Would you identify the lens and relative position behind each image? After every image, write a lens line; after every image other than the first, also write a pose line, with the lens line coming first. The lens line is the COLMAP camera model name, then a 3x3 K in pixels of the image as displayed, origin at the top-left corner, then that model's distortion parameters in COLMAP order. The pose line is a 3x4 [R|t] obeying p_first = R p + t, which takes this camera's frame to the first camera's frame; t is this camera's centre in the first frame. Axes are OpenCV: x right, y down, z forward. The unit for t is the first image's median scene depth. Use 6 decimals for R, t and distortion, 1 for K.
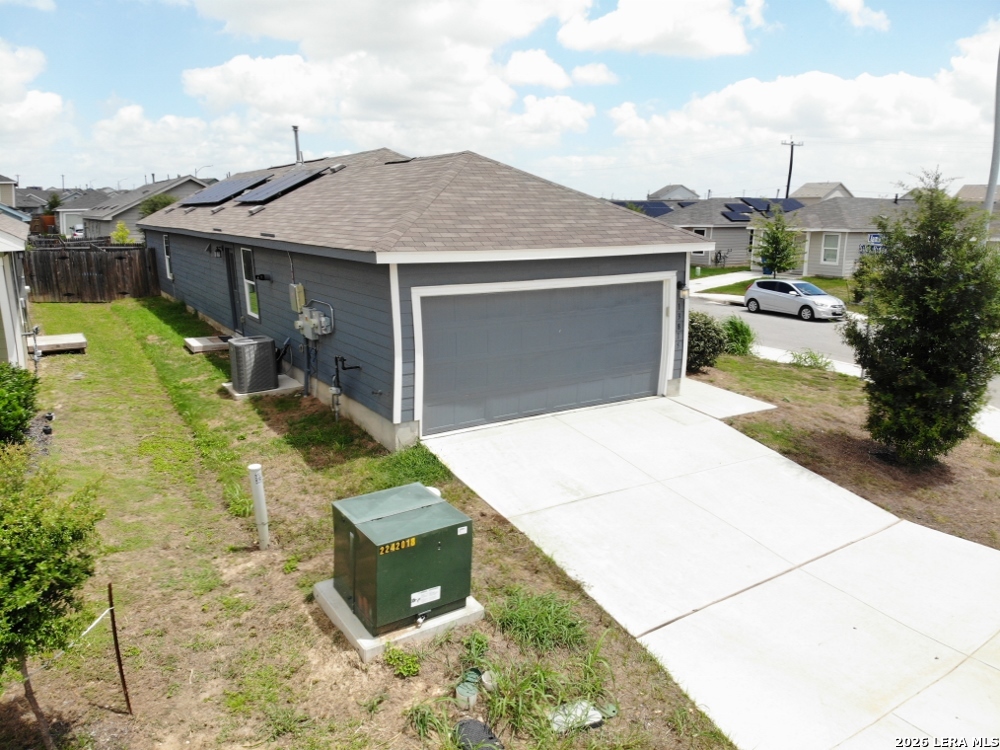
lens RADIAL K [[664.7, 0, 494.5], [0, 664.7, 349.9], [0, 0, 1]] dist [0.089632, -0.155672]
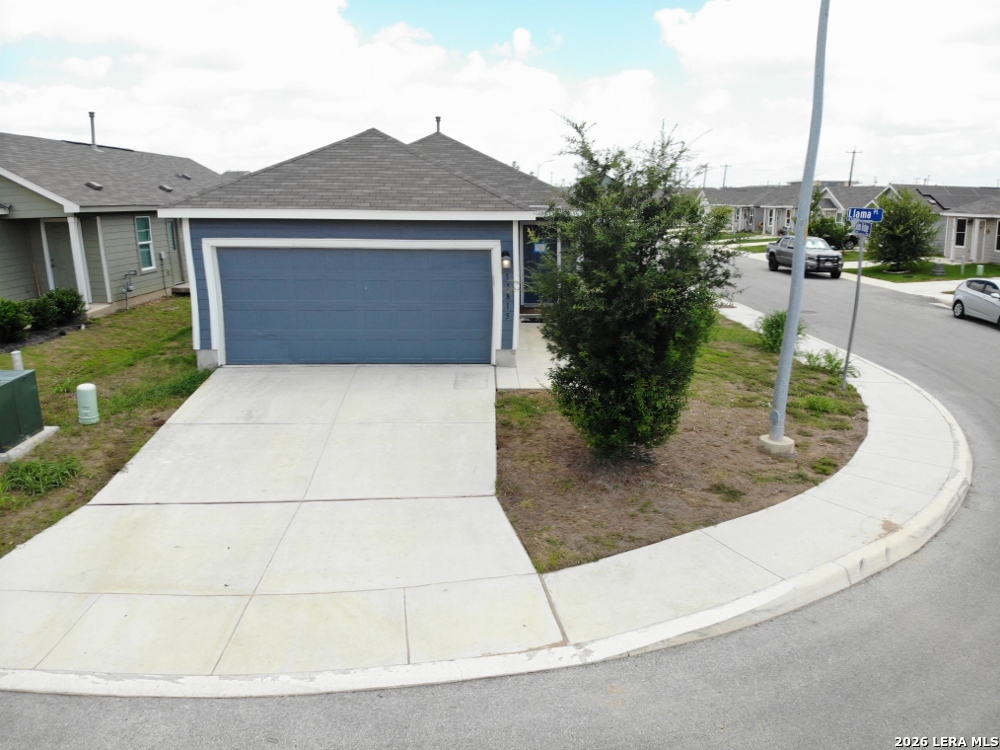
lens RADIAL K [[664.7, 0, 494.5], [0, 664.7, 349.9], [0, 0, 1]] dist [0.089632, -0.155672]
pose [[0.886445, 0.104619, -0.450855, 0.898648], [-0.096079, 0.994493, 0.041863, 0.006397], [0.452752, 0.006209, 0.891615, 0.140234]]
